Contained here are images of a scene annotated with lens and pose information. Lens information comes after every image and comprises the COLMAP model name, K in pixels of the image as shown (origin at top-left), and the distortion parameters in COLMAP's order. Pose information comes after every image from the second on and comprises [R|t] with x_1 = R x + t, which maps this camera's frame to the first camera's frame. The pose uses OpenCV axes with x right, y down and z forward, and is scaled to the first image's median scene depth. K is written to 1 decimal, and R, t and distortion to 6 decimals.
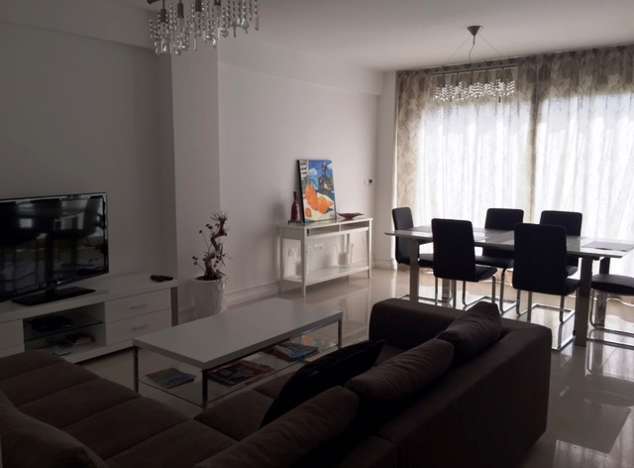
lens RADIAL K [[542.6, 0, 317.0], [0, 542.6, 234.0], [0, 0, 1]] dist [0.028691, -0.001922]
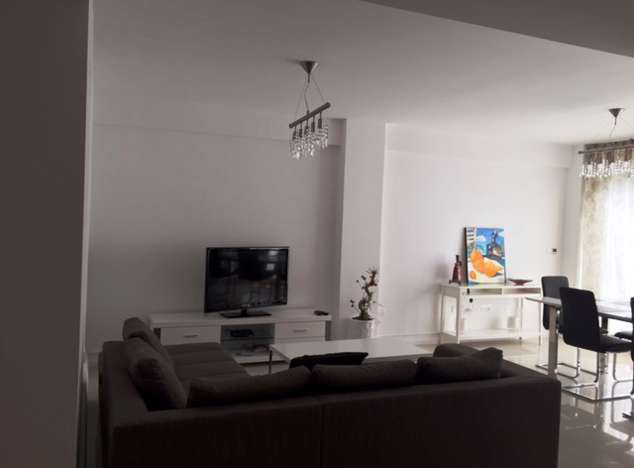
lens RADIAL K [[542.6, 0, 317.0], [0, 542.6, 234.0], [0, 0, 1]] dist [0.028691, -0.001922]
pose [[0.877649, 0.038446, -0.477760, 0.233847], [-0.092238, 0.991694, -0.089639, 0.006790], [0.470345, 0.122739, 0.873905, -0.132678]]
